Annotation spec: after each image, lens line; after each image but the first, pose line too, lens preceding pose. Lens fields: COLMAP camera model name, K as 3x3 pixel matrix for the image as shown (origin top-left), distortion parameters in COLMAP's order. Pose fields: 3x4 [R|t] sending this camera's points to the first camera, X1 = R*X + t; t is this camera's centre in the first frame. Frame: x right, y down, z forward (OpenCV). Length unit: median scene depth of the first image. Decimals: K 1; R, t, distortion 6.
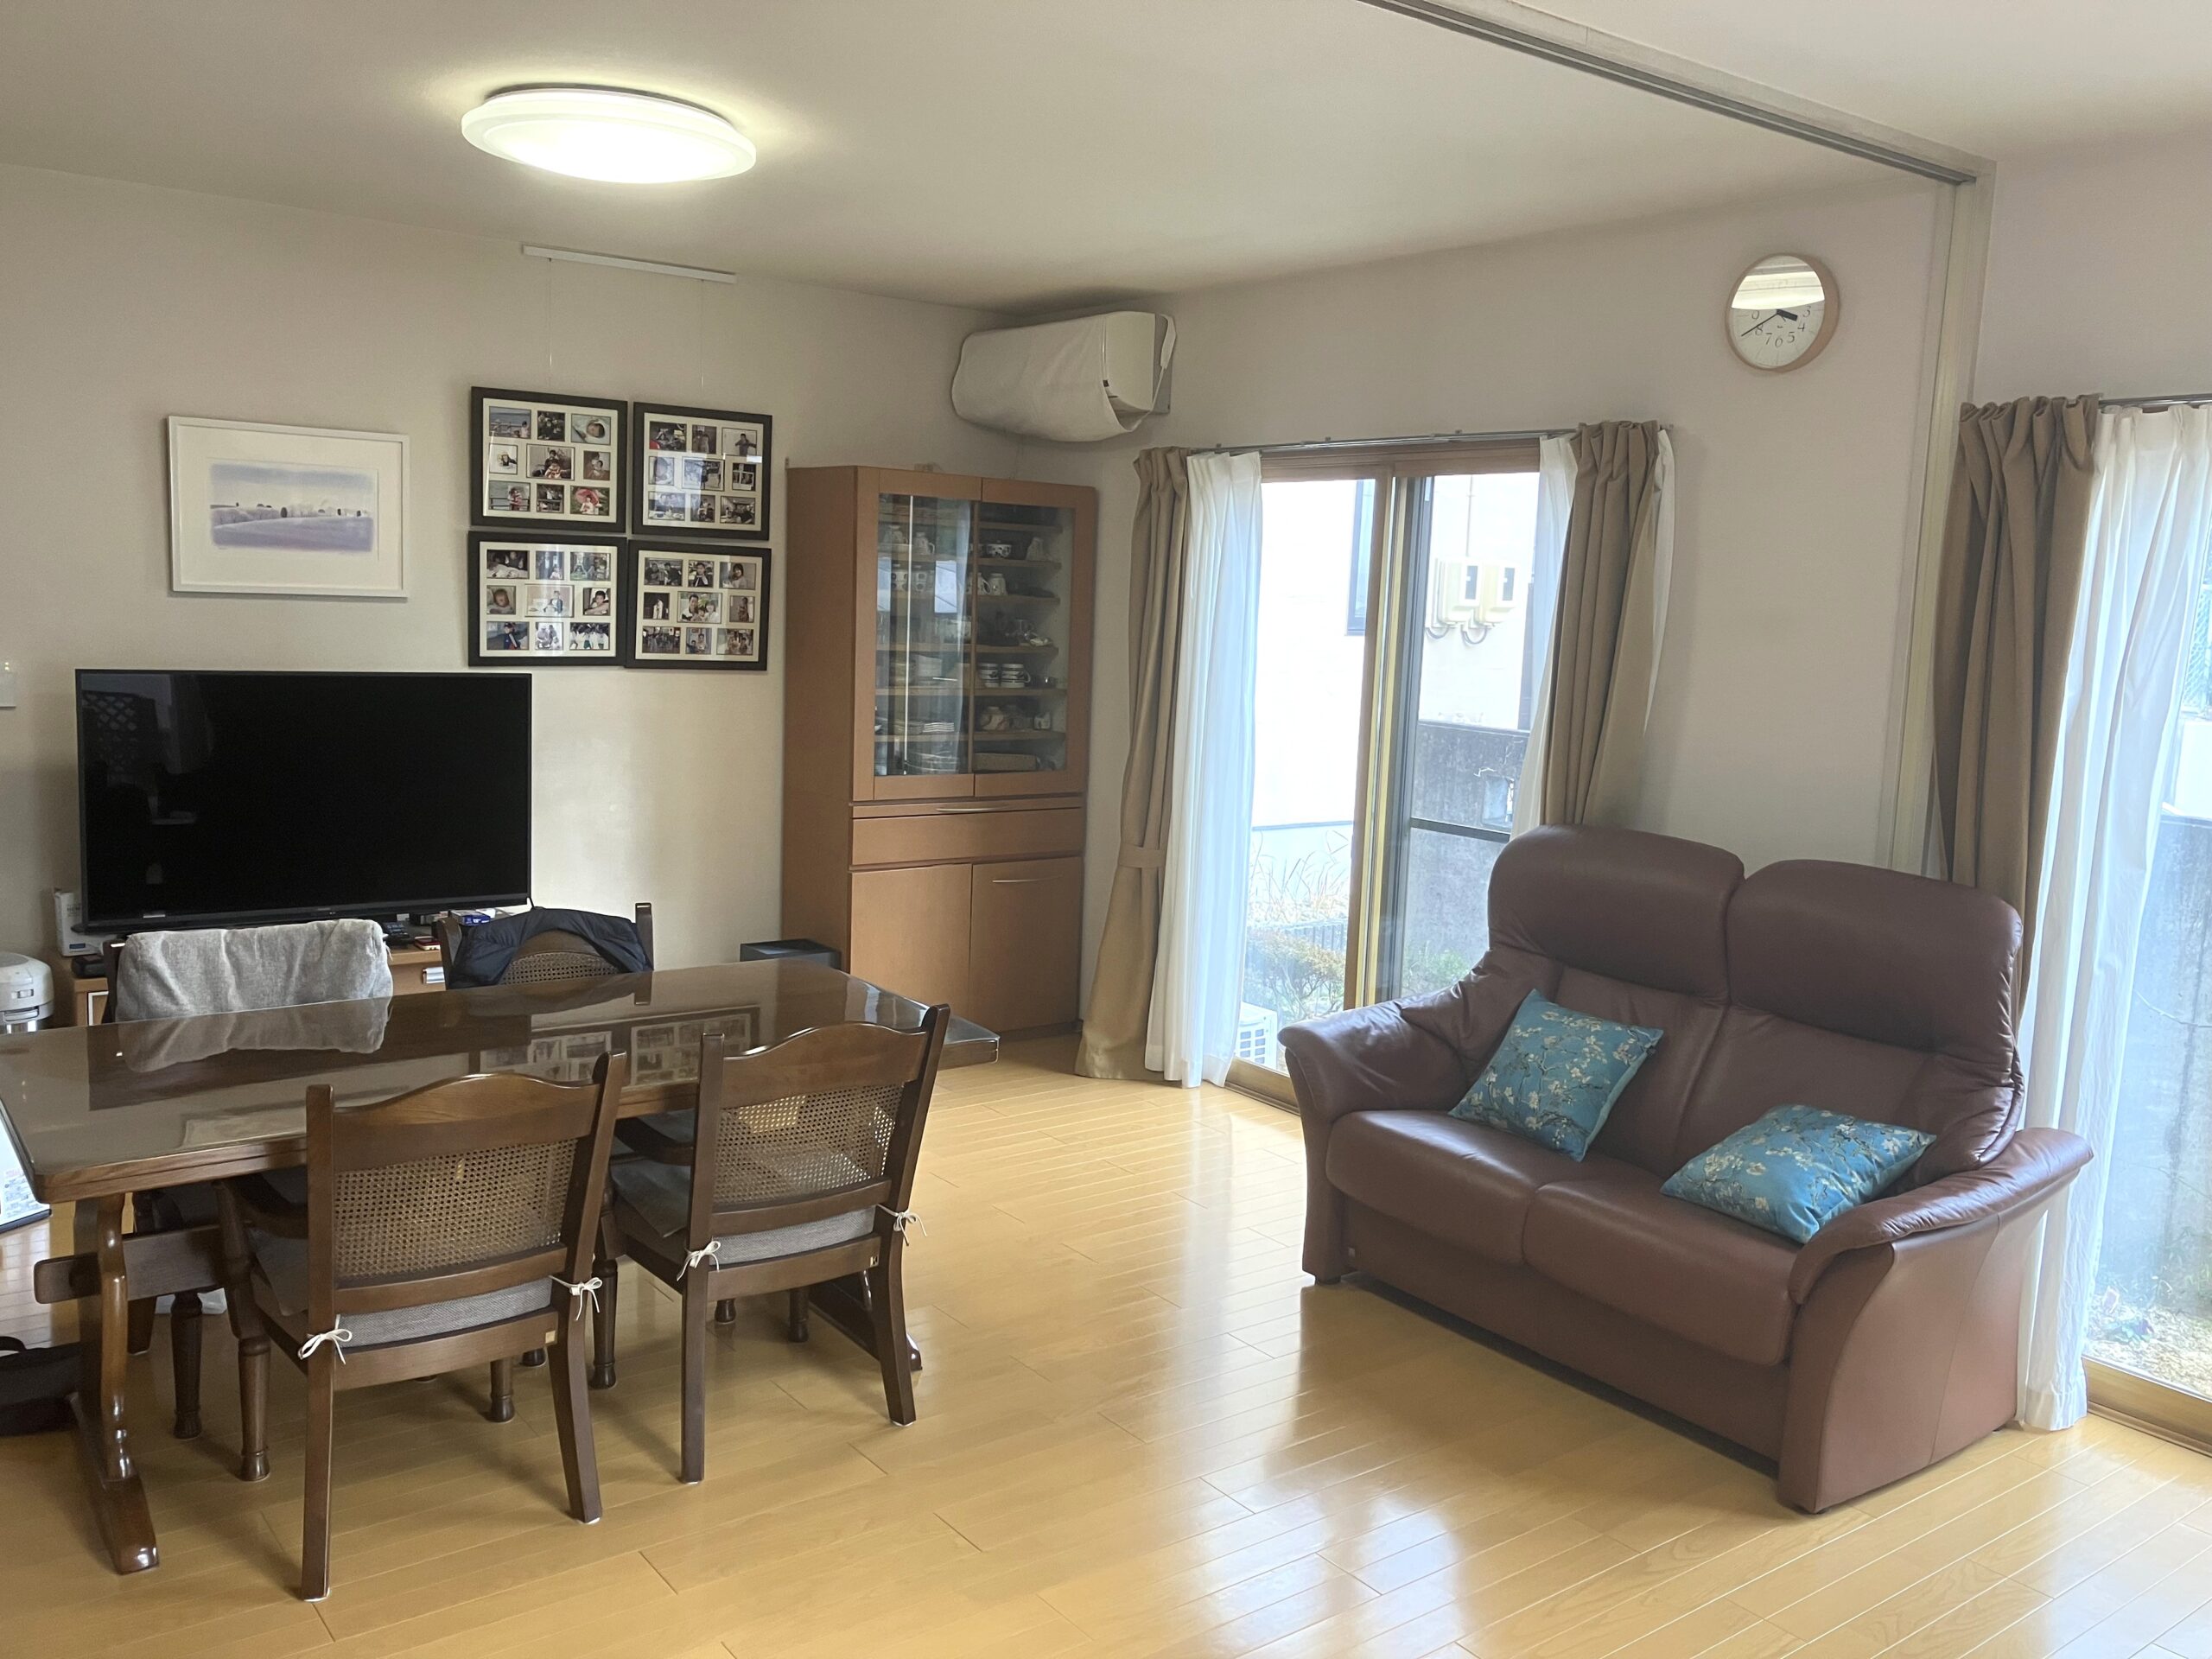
lens RADIAL K [[1826.7, 0, 1106.0], [0, 1826.7, 829.5], [0, 0, 1]] dist [-0.003997, -0.001176]
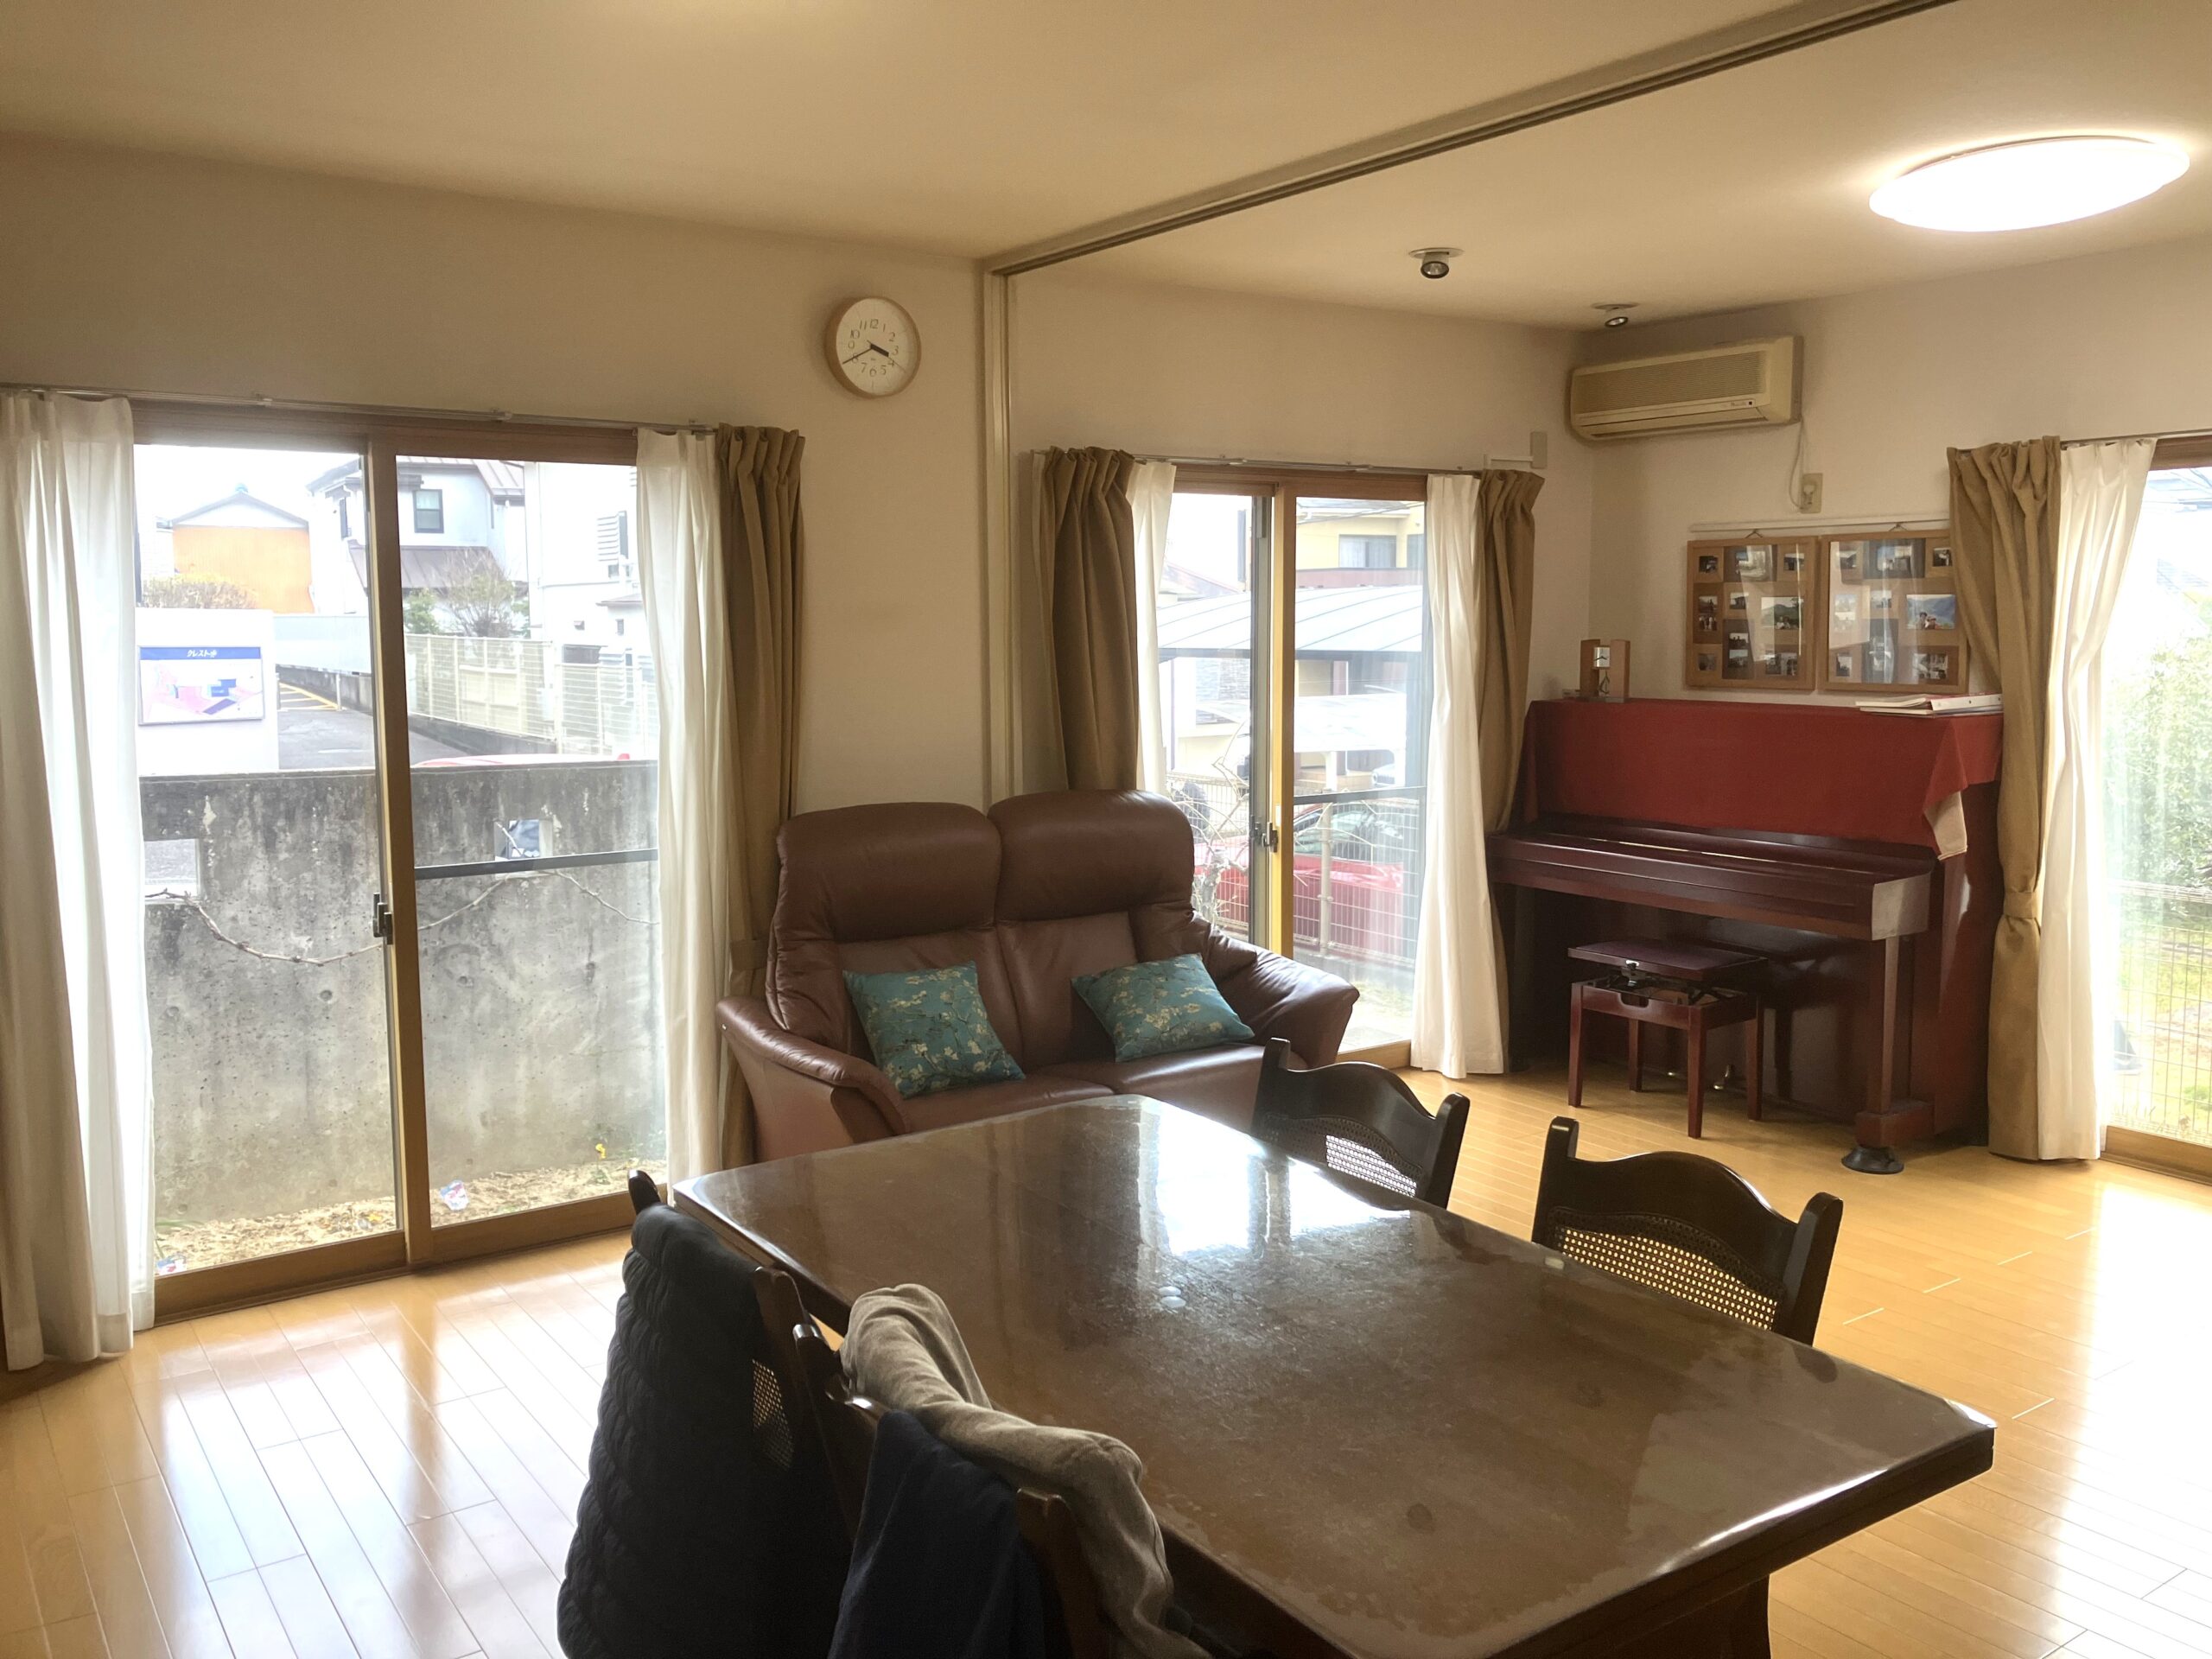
lens RADIAL K [[1794.2, 0, 1106.0], [0, 1794.2, 829.5], [0, 0, 1]] dist [0.066546, -0.000890]
pose [[0.030925, -0.154066, 0.987577, -0.819577], [0.142484, 0.978638, 0.148210, -0.131953], [-0.989314, 0.136131, 0.052216, 0.839959]]
